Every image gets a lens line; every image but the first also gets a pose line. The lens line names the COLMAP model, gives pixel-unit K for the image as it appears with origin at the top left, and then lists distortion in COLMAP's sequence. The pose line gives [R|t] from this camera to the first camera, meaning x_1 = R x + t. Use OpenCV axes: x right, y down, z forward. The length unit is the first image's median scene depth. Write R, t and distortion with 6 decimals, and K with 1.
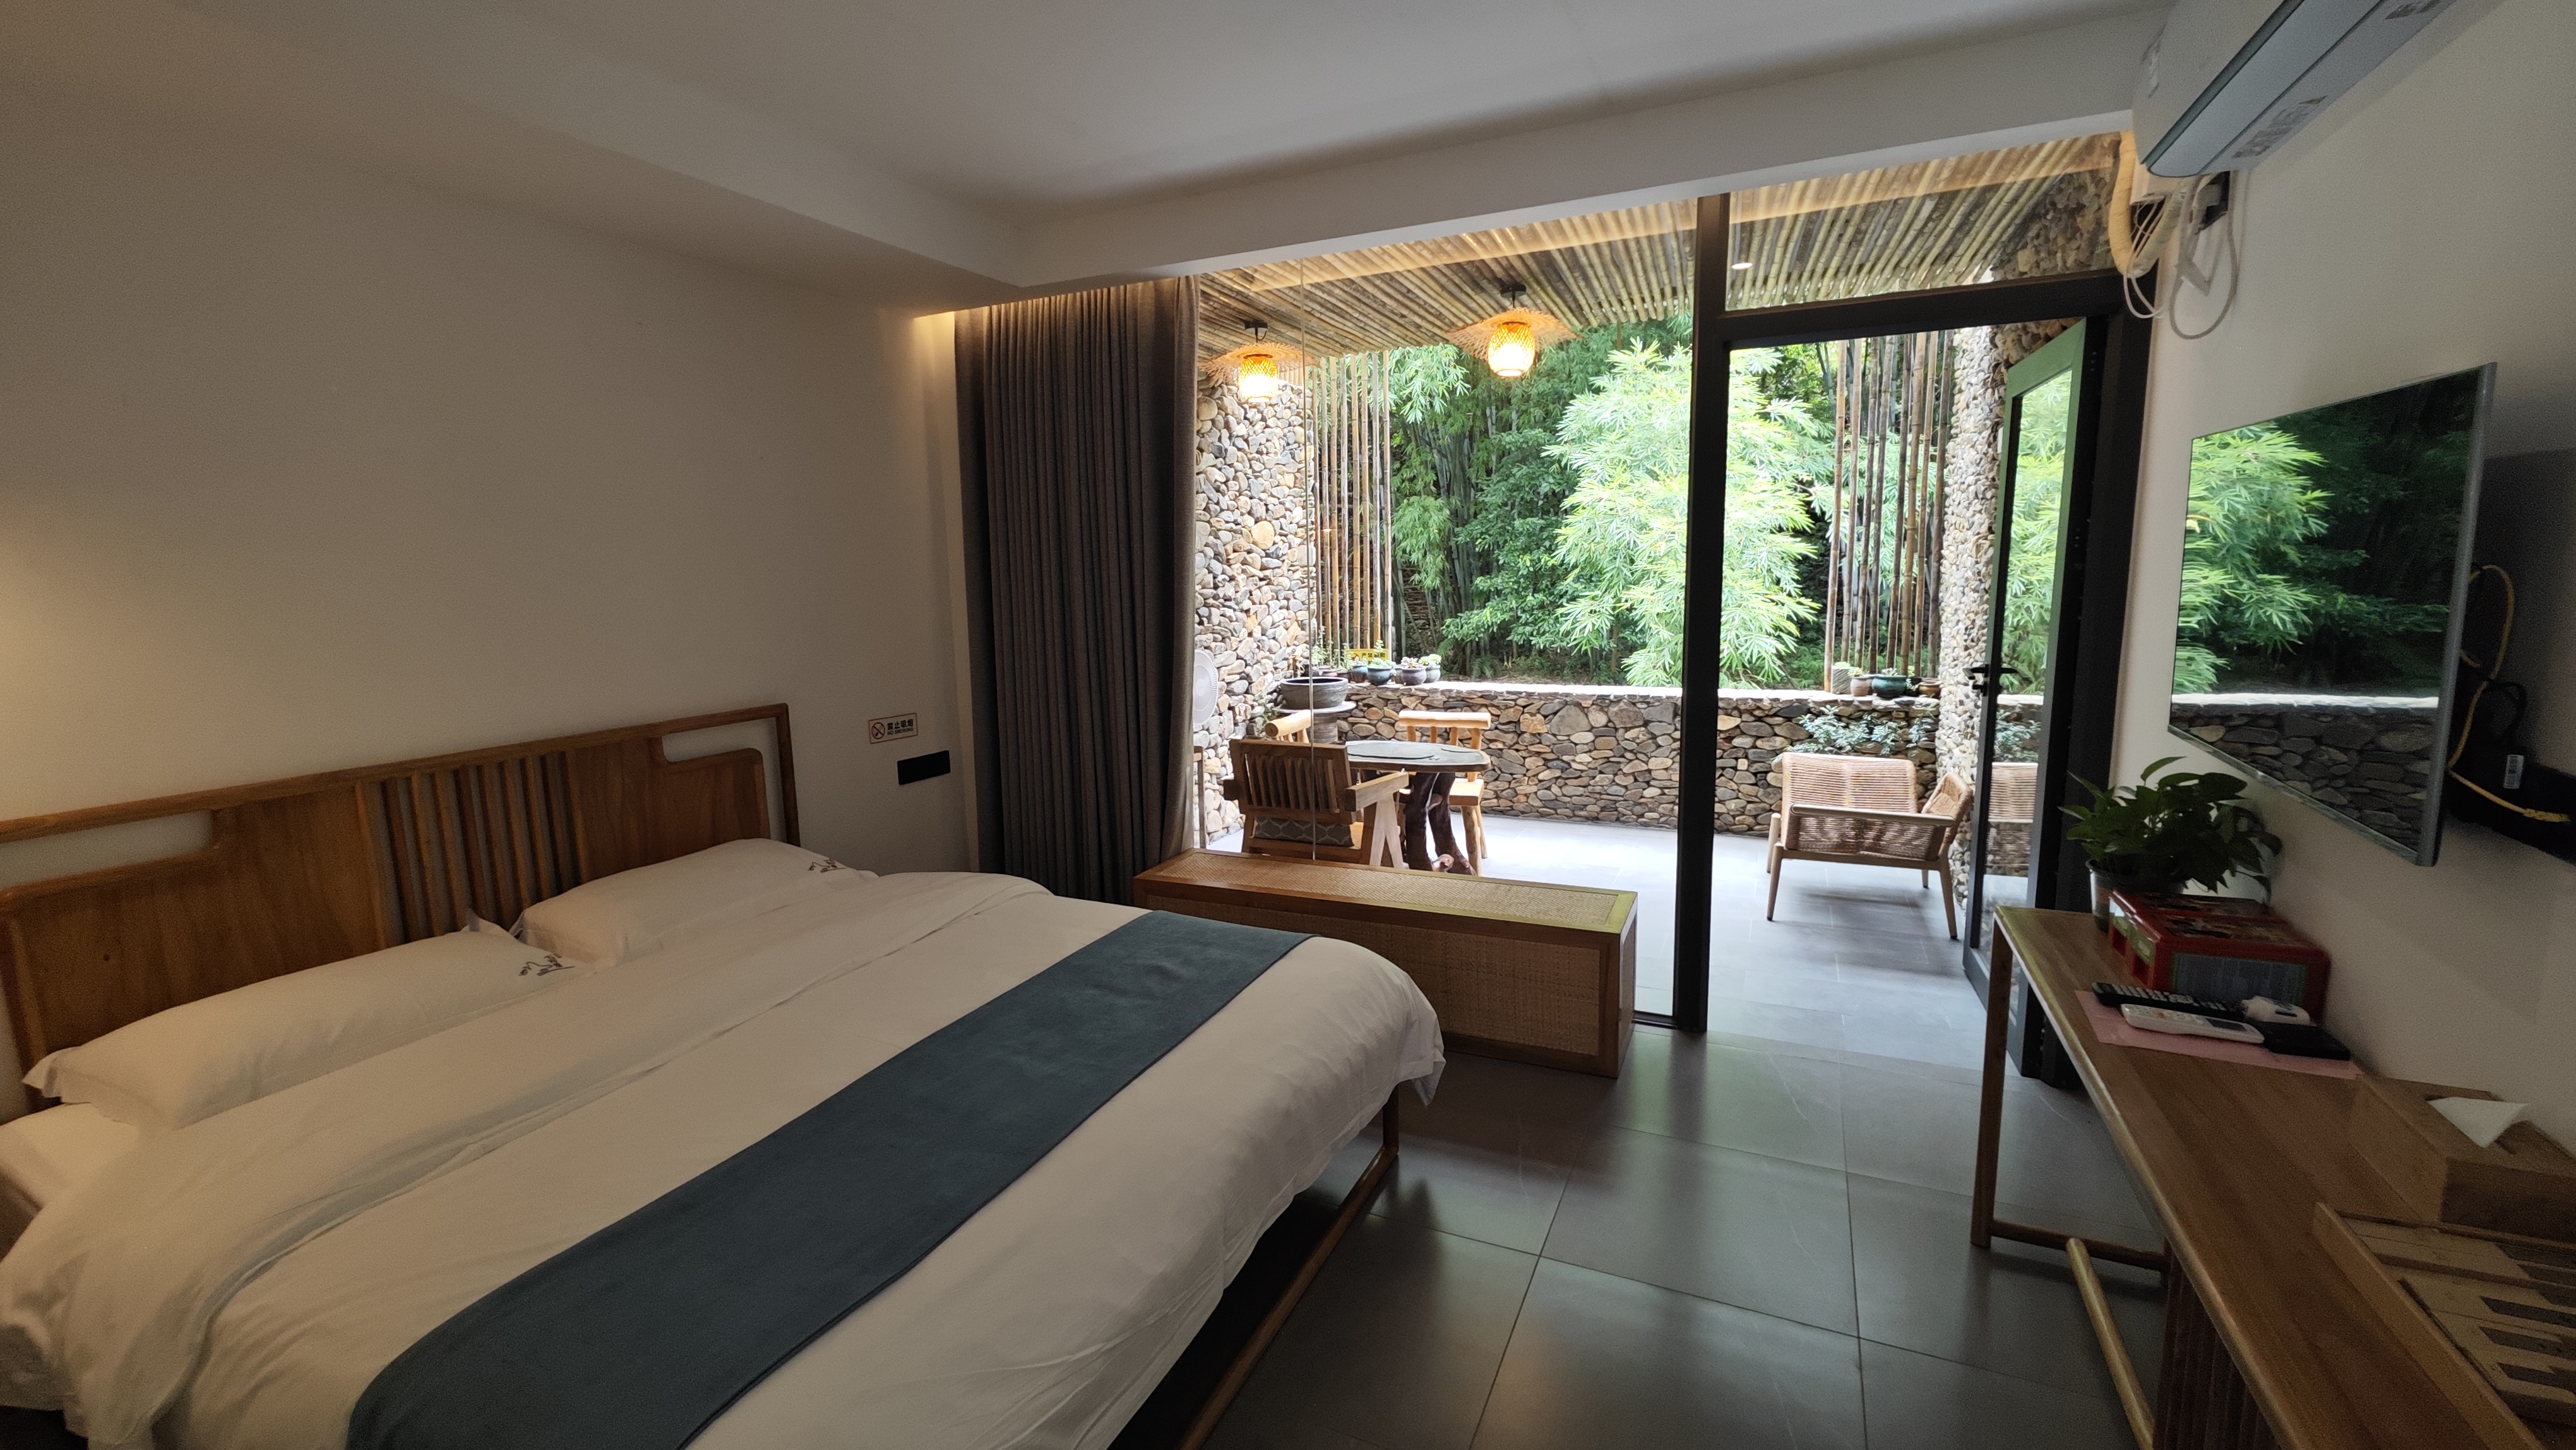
lens RADIAL K [[1087.7, 0, 1298.9], [0, 1087.7, 734.3], [0, 0, 1]] dist [0.000132, 0.000238]
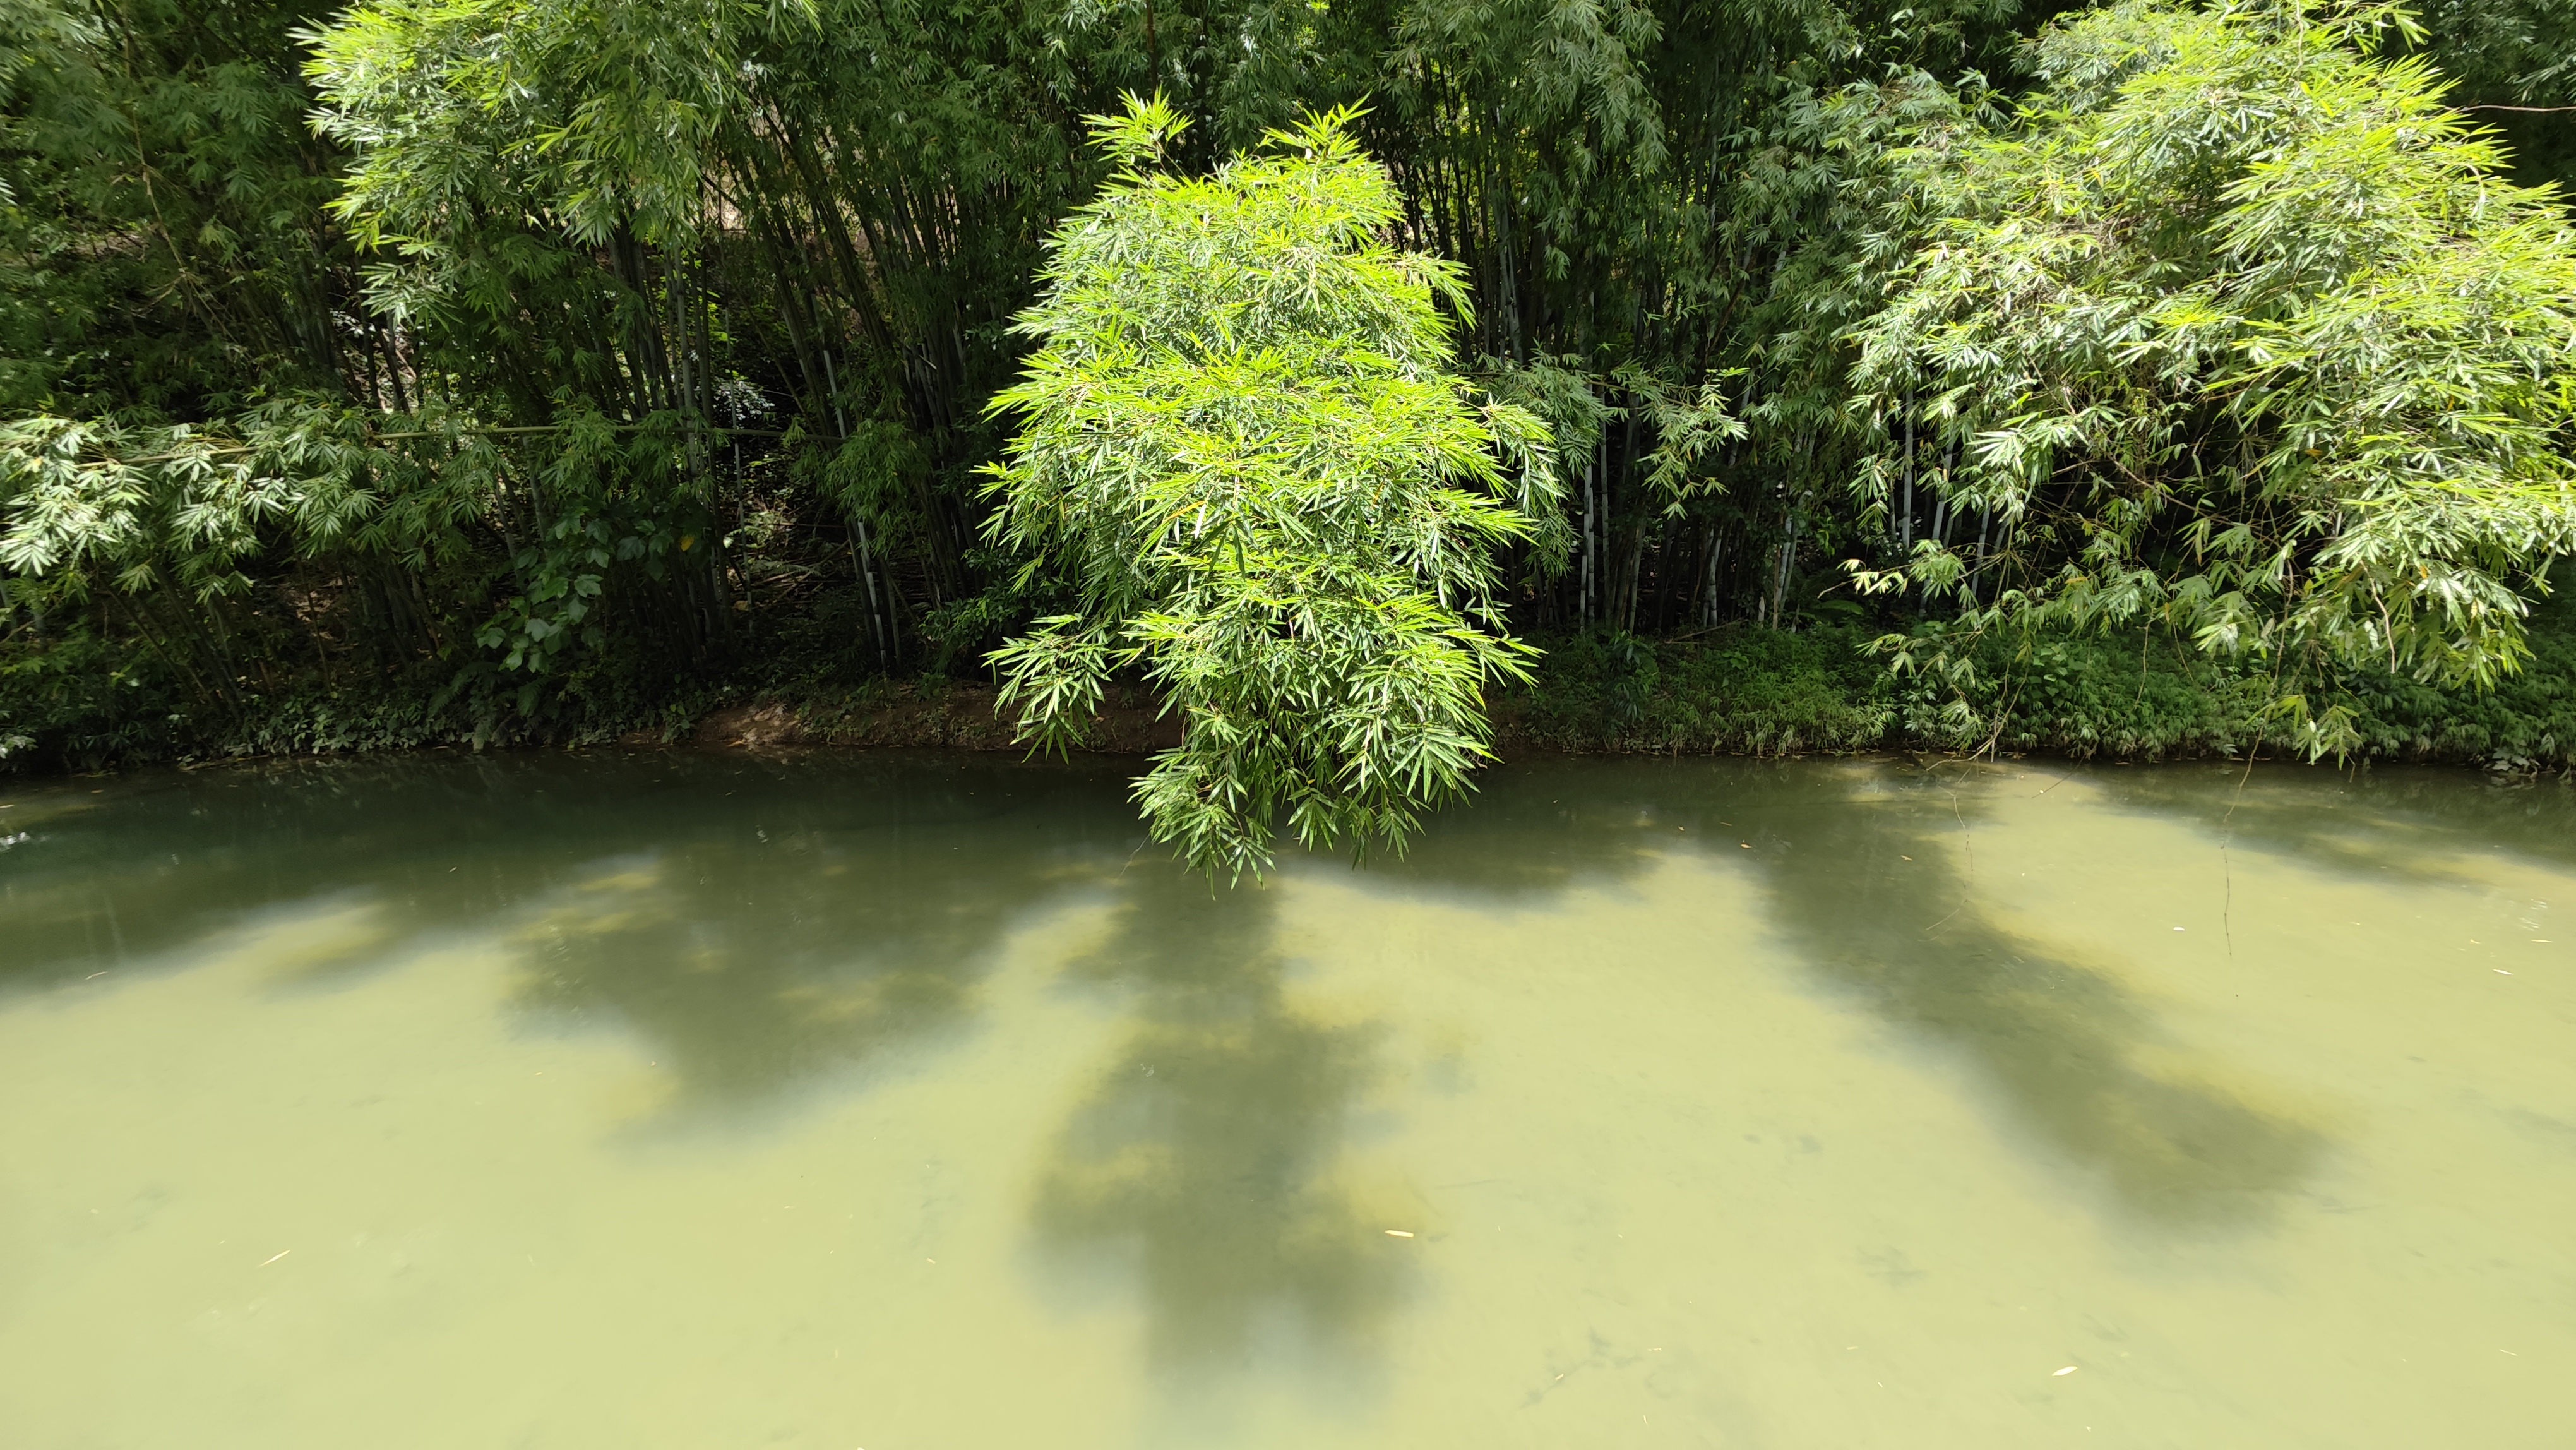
lens RADIAL K [[1087.7, 0, 1310.6], [0, 1087.7, 724.2], [0, 0, 1]] dist [0.000132, 0.000238]
pose [[0.923641, -0.064707, 0.377757, 0.294888], [0.052410, 0.997710, 0.042754, -0.167387], [-0.379658, -0.019691, 0.924917, 0.961559]]
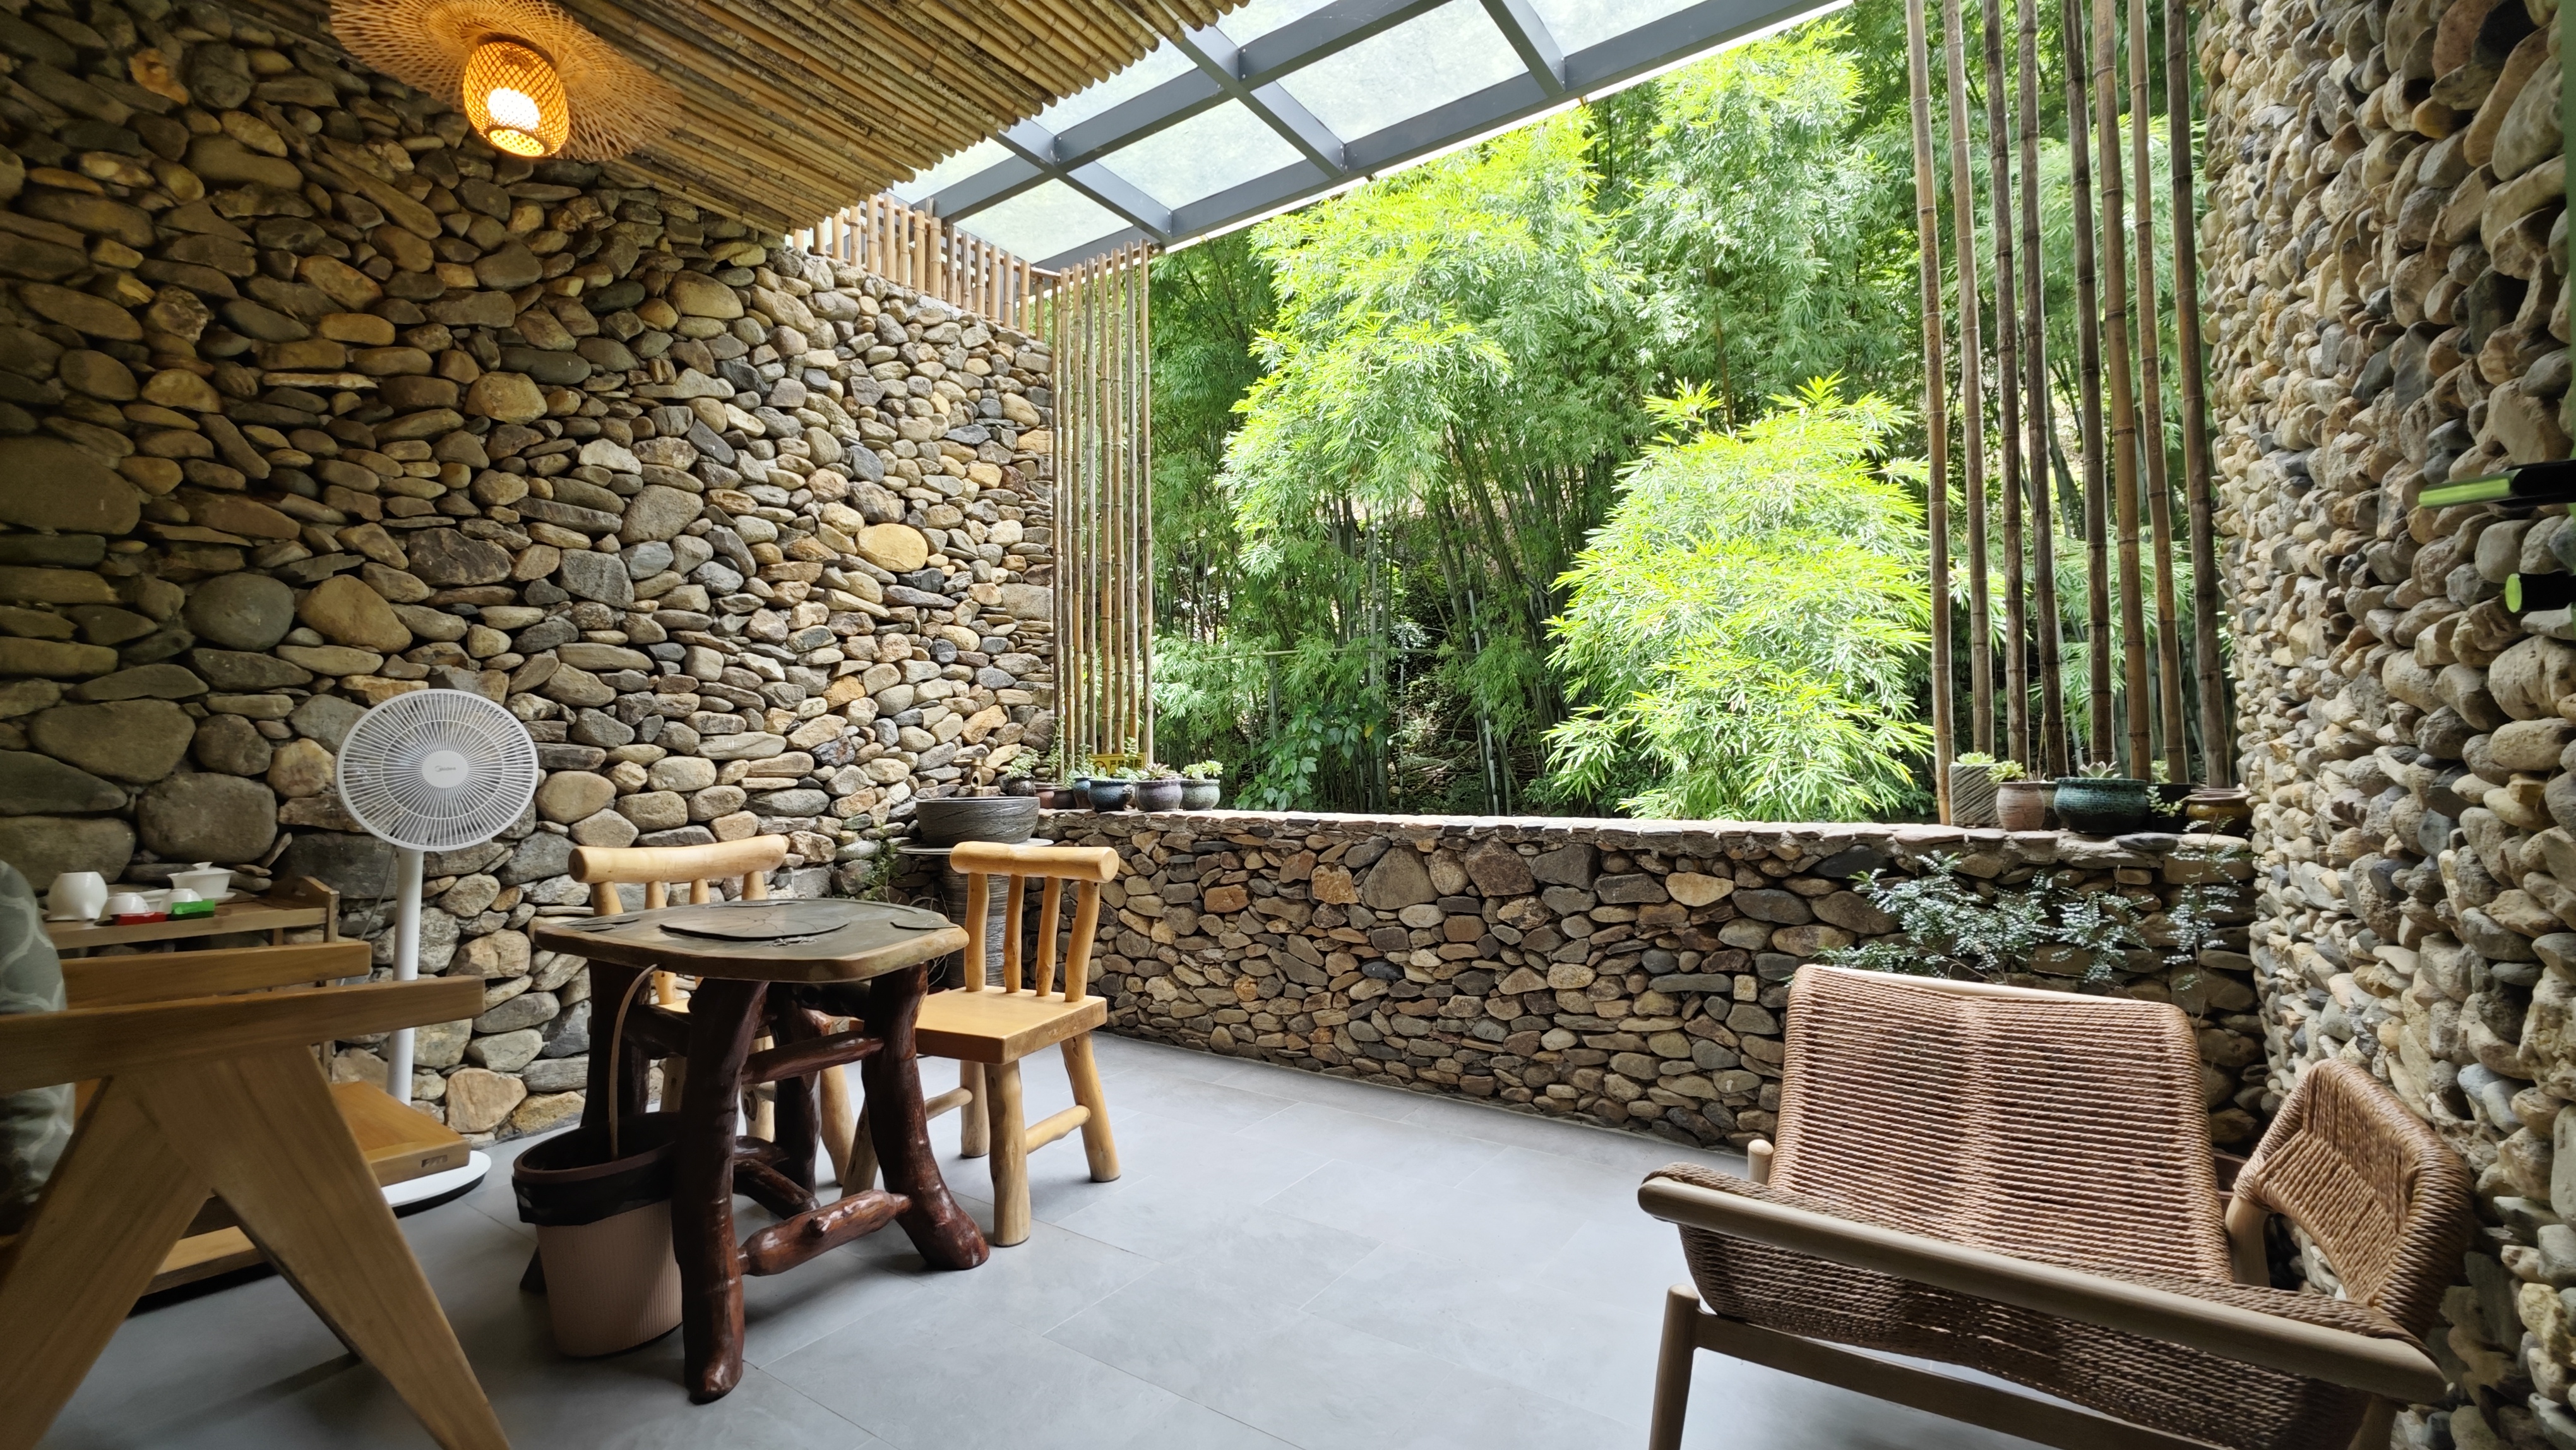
lens RADIAL K [[1087.7, 0, 1286.2], [0, 1087.7, 731.4], [0, 0, 1]] dist [0.000132, 0.000238]
pose [[0.983810, 0.004985, -0.179143, 0.305736], [-0.035692, 0.985037, -0.168604, 0.006422], [0.175622, 0.172269, 0.969268, 0.531128]]
